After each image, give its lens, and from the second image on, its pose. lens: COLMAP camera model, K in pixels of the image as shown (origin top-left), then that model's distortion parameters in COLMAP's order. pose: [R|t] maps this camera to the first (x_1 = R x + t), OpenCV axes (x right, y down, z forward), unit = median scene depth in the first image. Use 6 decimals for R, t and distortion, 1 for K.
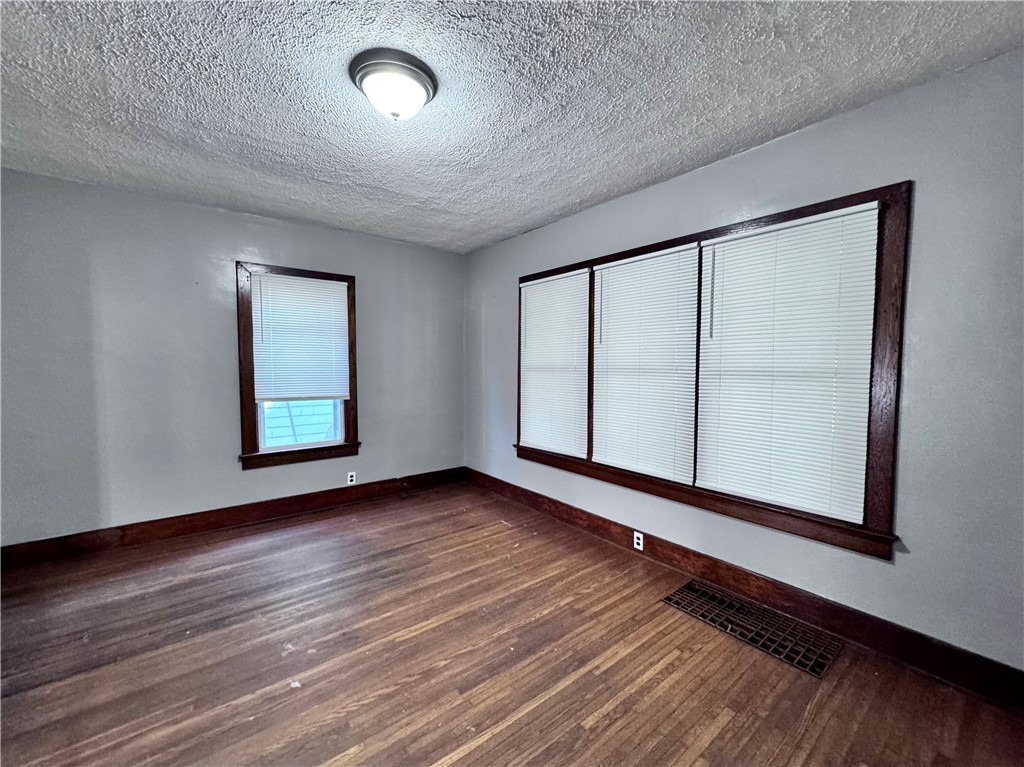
lens RADIAL K [[414.2, 0, 508.0], [0, 414.2, 386.1], [0, 0, 1]] dist [-0.003088, 0.000600]
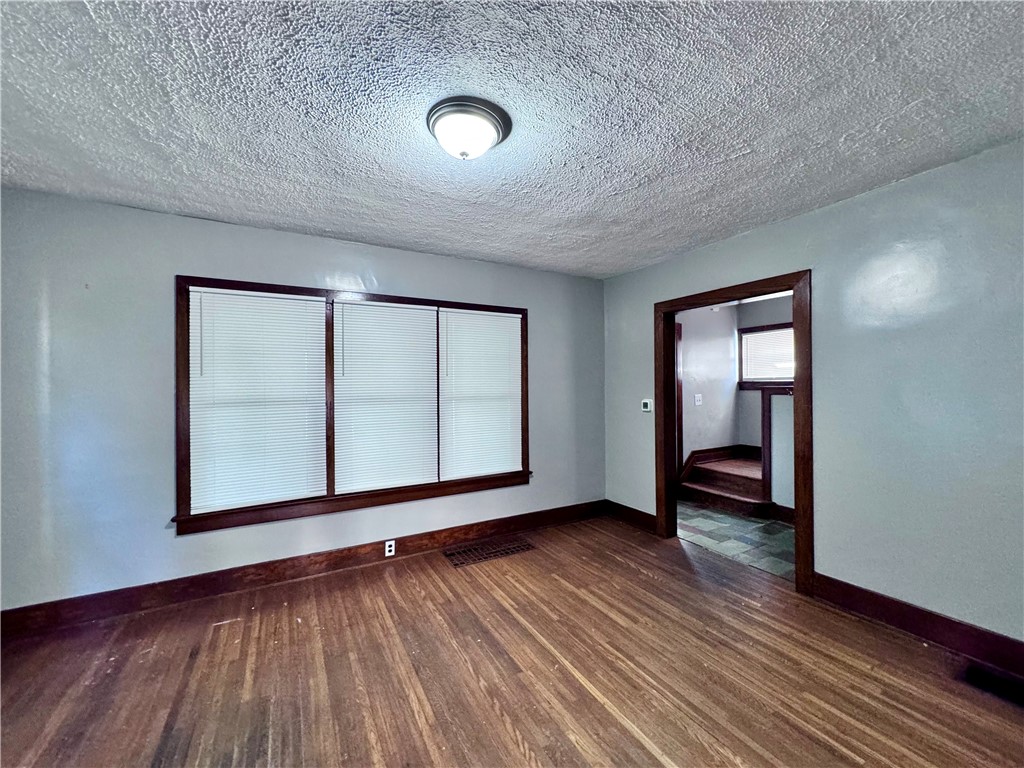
lens RADIAL K [[414.2, 0, 509.6], [0, 414.2, 386.4], [0, 0, 1]] dist [-0.003088, 0.000600]
pose [[0.159369, -0.004695, 0.987208, -0.865033], [0.064380, 0.997910, -0.005648, -0.052172], [-0.985118, 0.064456, 0.159339, 0.524767]]
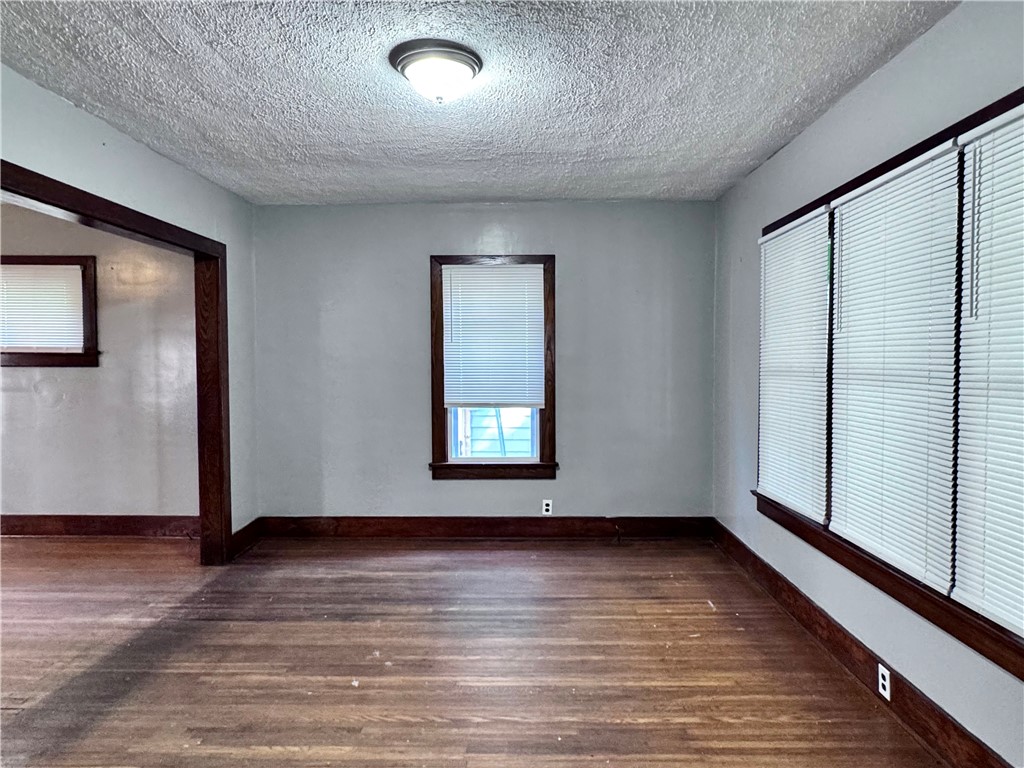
lens RADIAL K [[624.4, 0, 511.7], [0, 624.4, 386.6], [0, 0, 1]] dist [0.000159, -0.002635]
pose [[0.778076, 0.020793, -0.627825, 0.504505], [-0.027072, 0.999633, -0.000444, -0.012673], [0.627586, 0.017342, 0.778354, 0.022597]]
